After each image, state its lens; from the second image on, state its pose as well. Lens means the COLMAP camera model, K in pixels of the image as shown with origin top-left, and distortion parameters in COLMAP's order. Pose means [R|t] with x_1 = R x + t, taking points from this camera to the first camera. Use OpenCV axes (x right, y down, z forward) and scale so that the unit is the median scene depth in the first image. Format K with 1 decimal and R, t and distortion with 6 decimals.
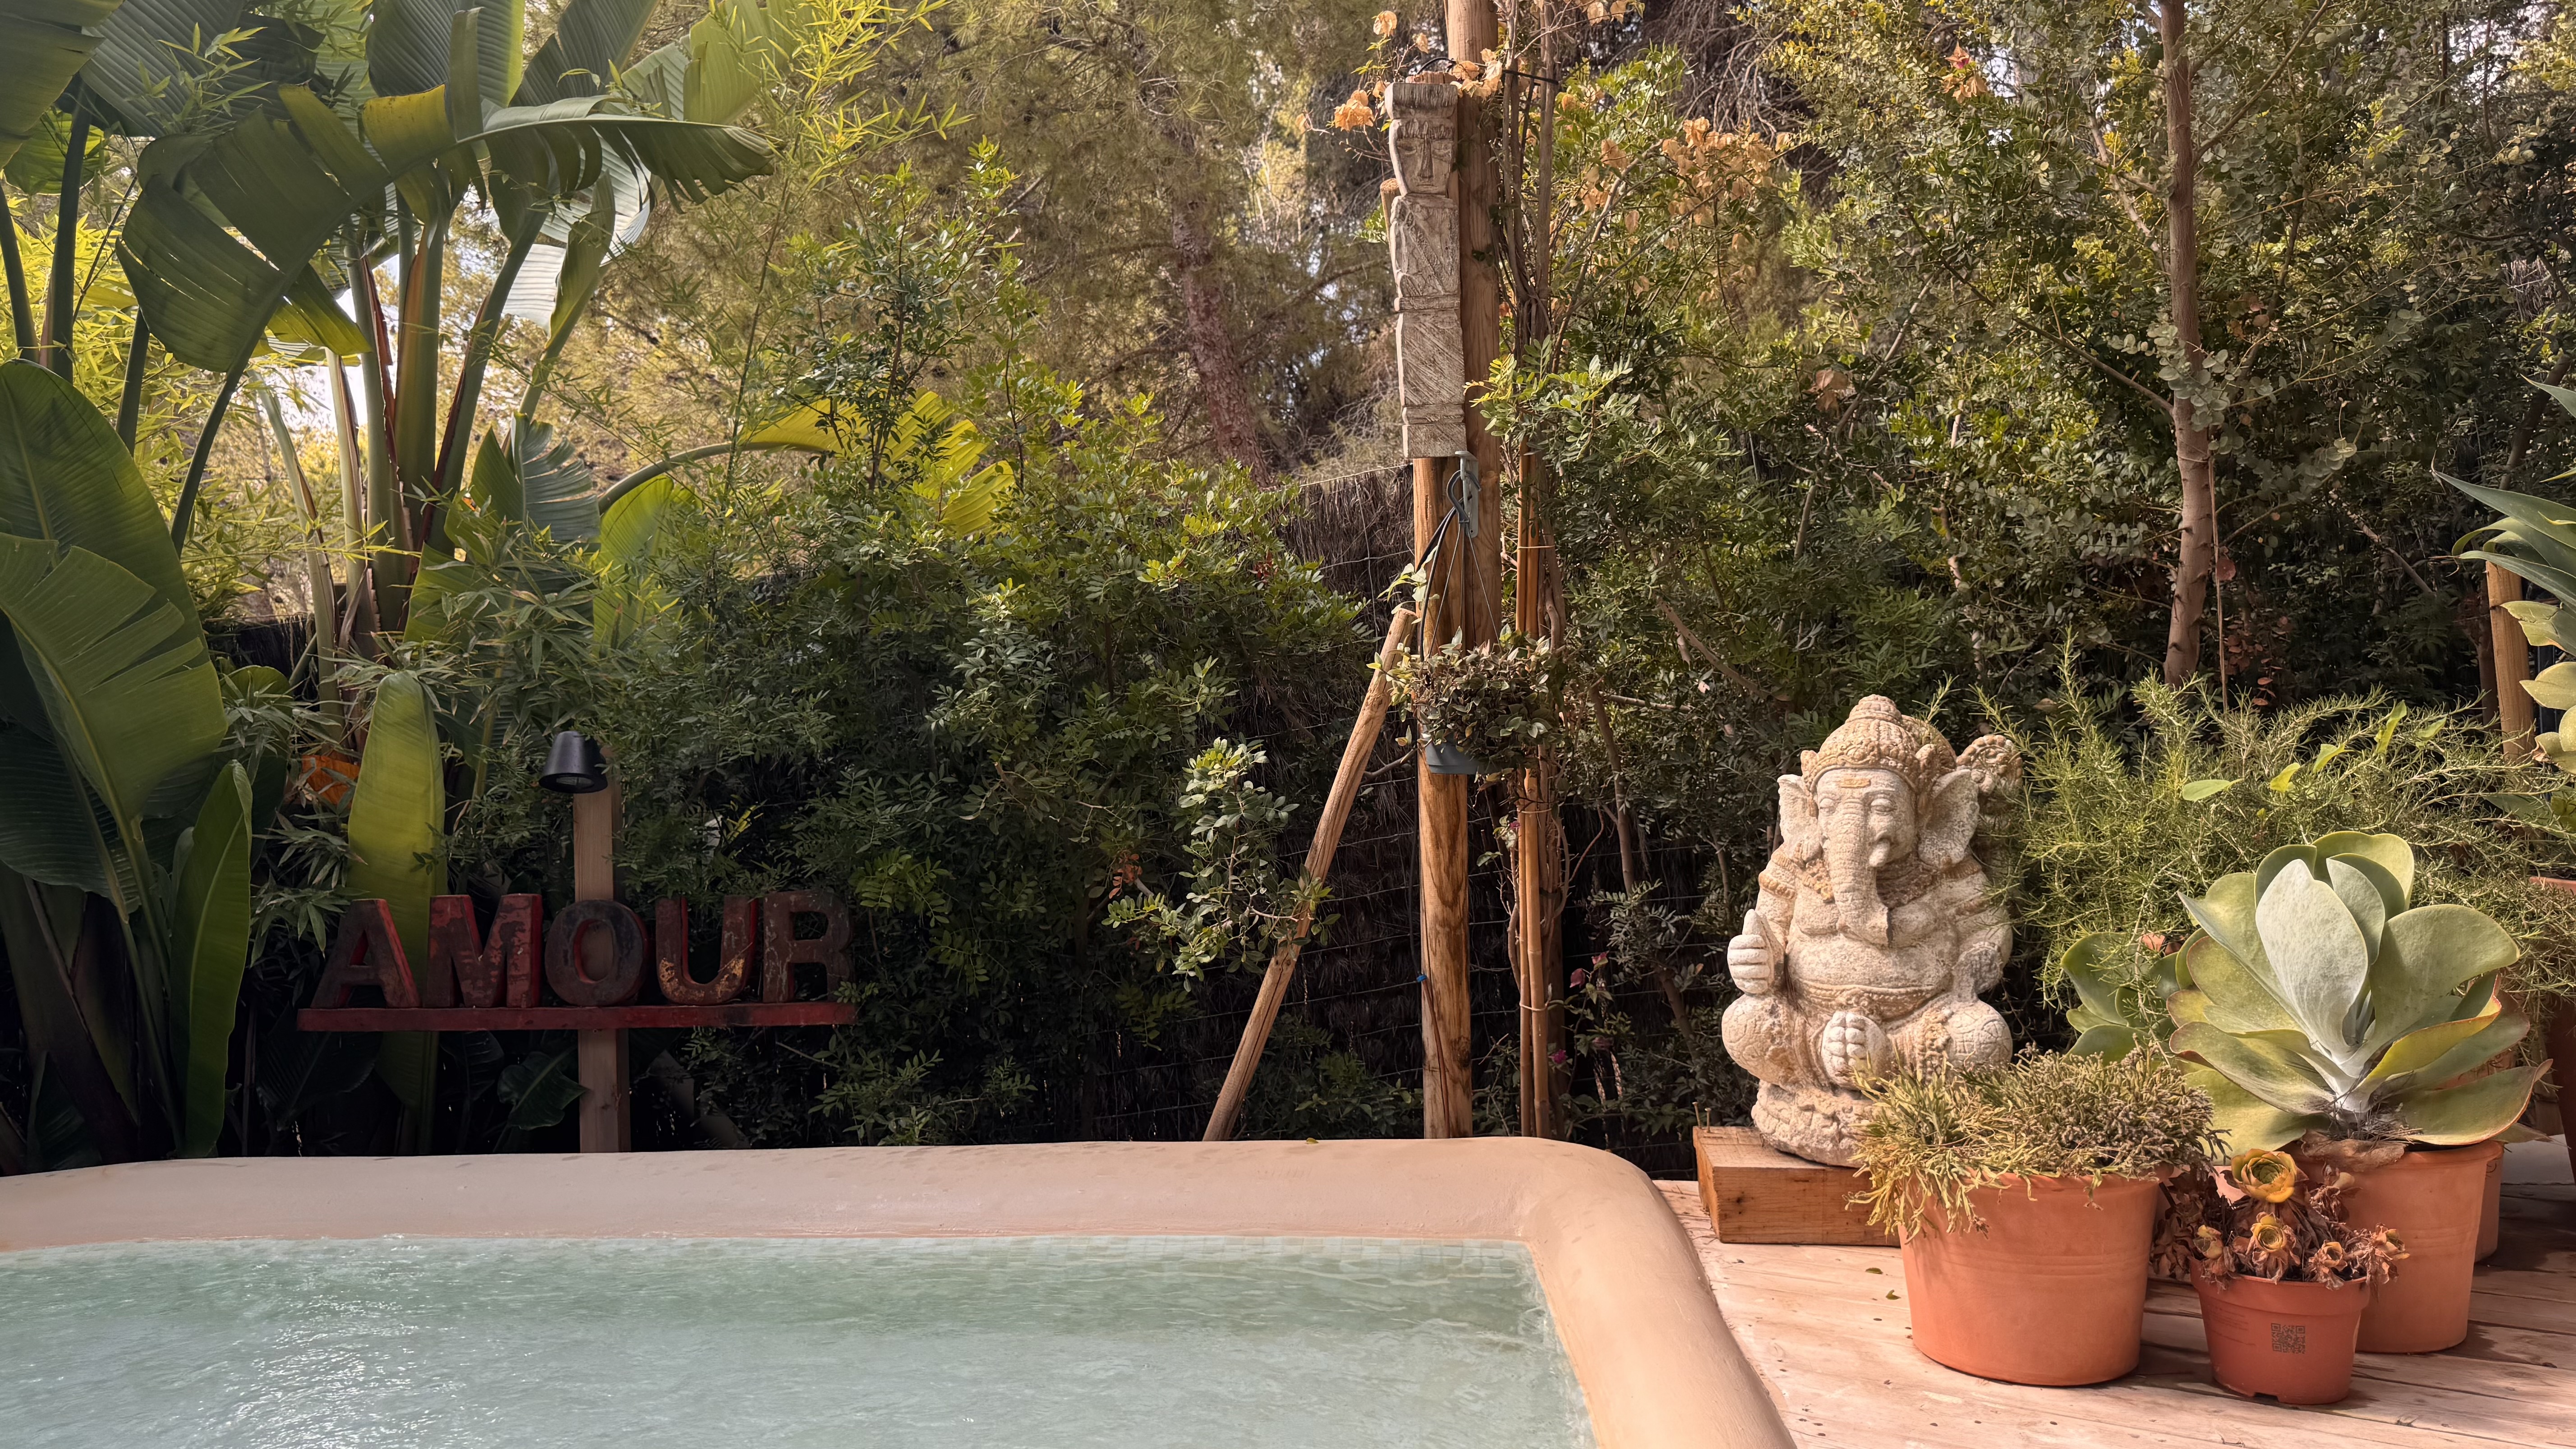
lens RADIAL K [[1839.5, 0, 1287.7], [0, 1839.5, 721.2], [0, 0, 1]] dist [0.044751, -0.052551]
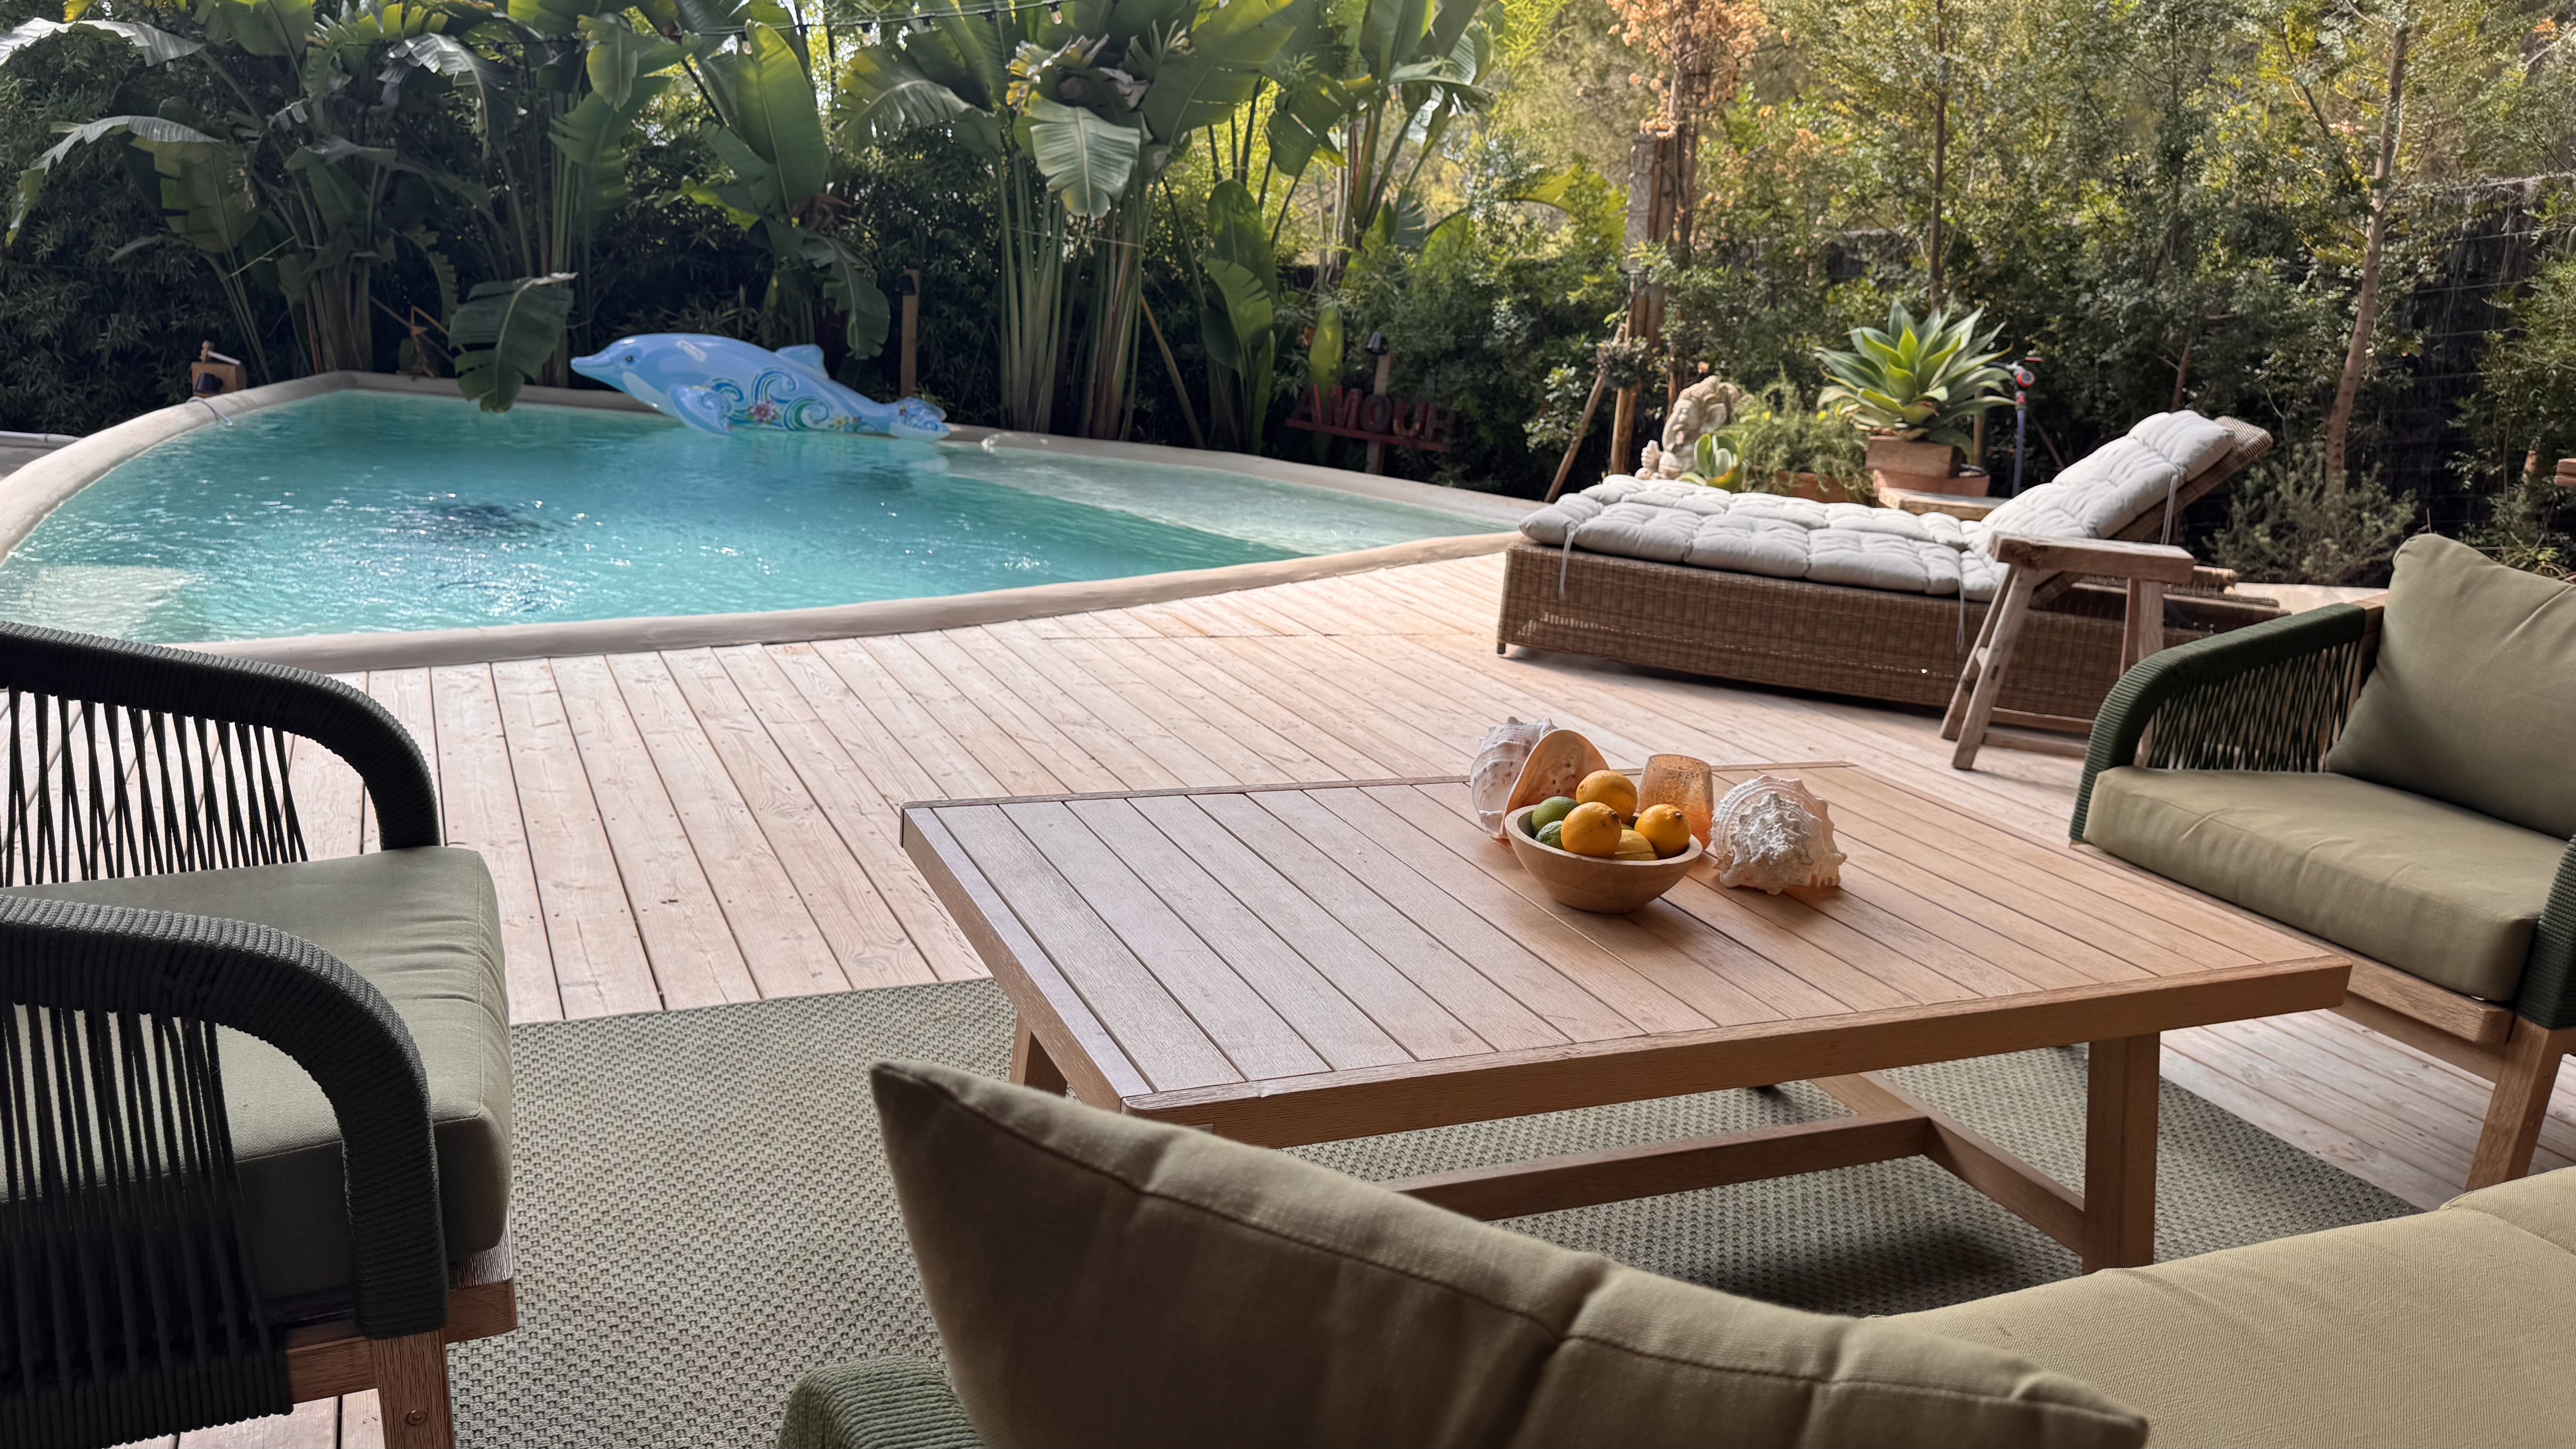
lens RADIAL K [[1814.2, 0, 1281.1], [0, 1814.2, 729.5], [0, 0, 1]] dist [0.125084, -0.199893]
pose [[0.826496, 0.232130, -0.512854, 1.416597], [-0.103798, 0.958244, 0.266448, -0.188169], [0.553290, -0.166986, 0.816080, -1.937640]]
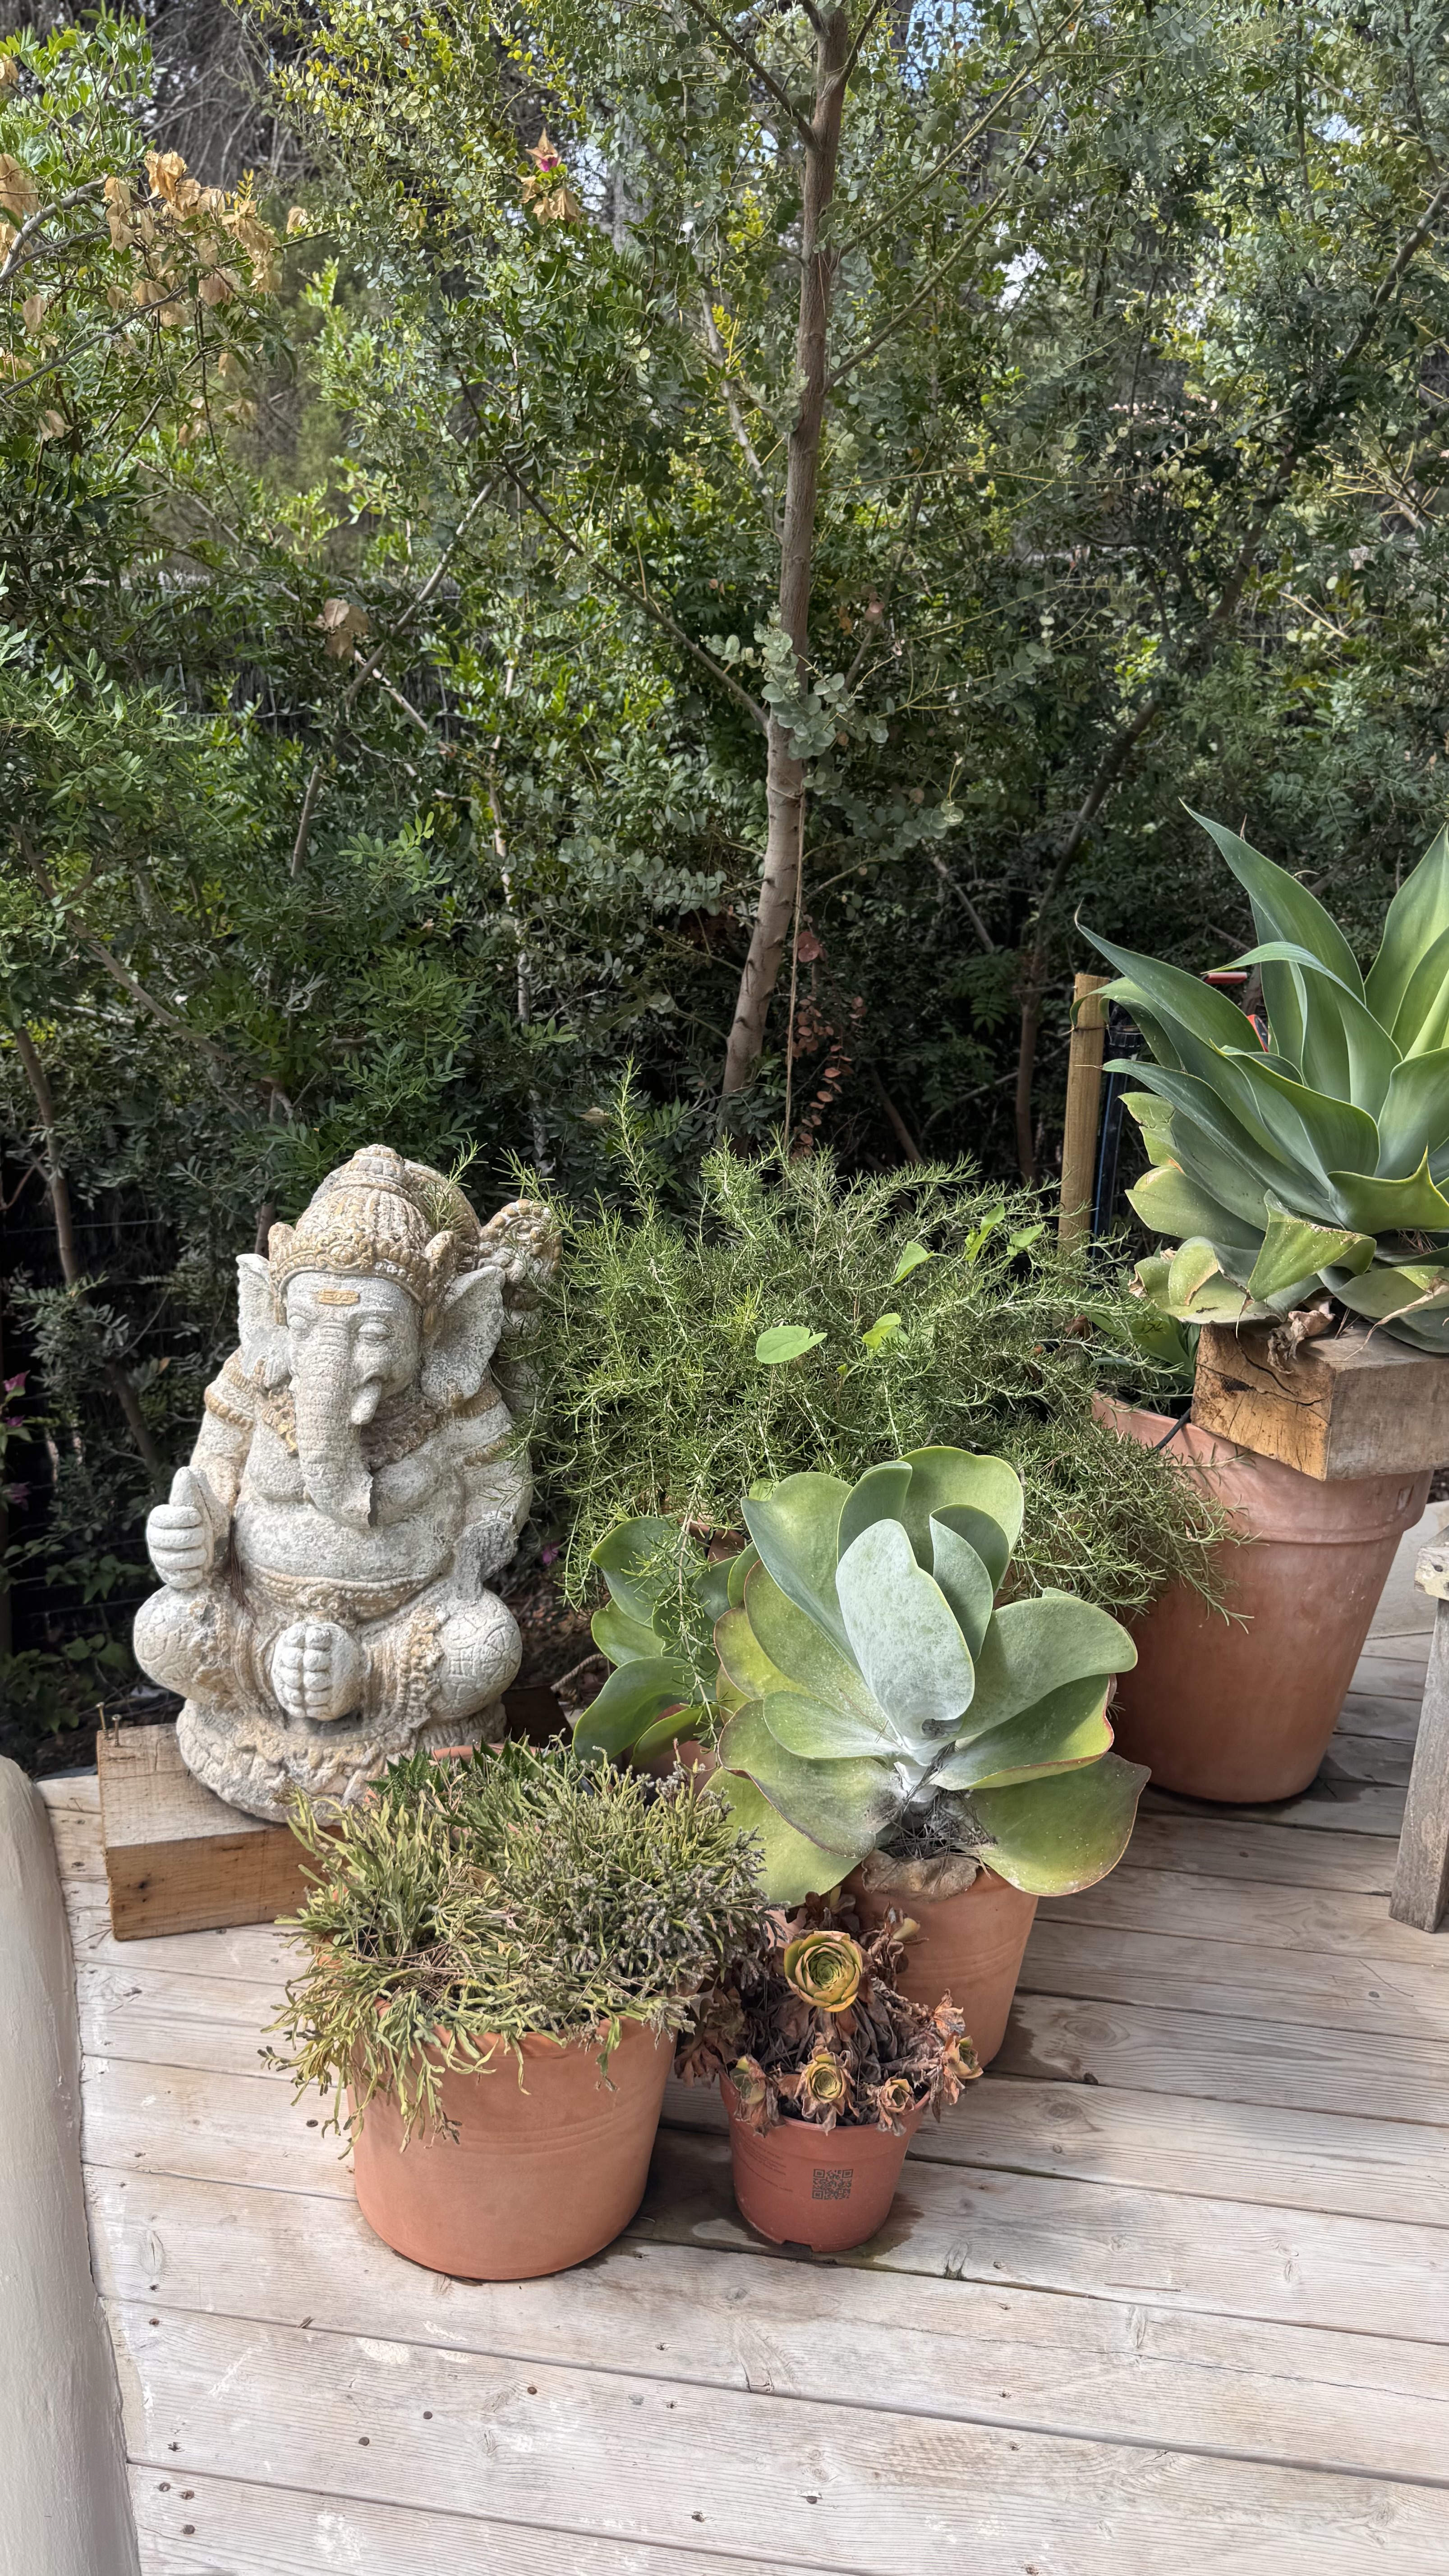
lens RADIAL K [[1814.2, 0, 682.2], [0, 1814.2, 1234.0], [0, 0, 1]] dist [0.125084, -0.199893]
pose [[0.900645, -0.015735, 0.434270, 0.119939], [-0.086155, 0.973041, 0.213934, -0.141766], [-0.425929, -0.230093, 0.875009, 0.331838]]
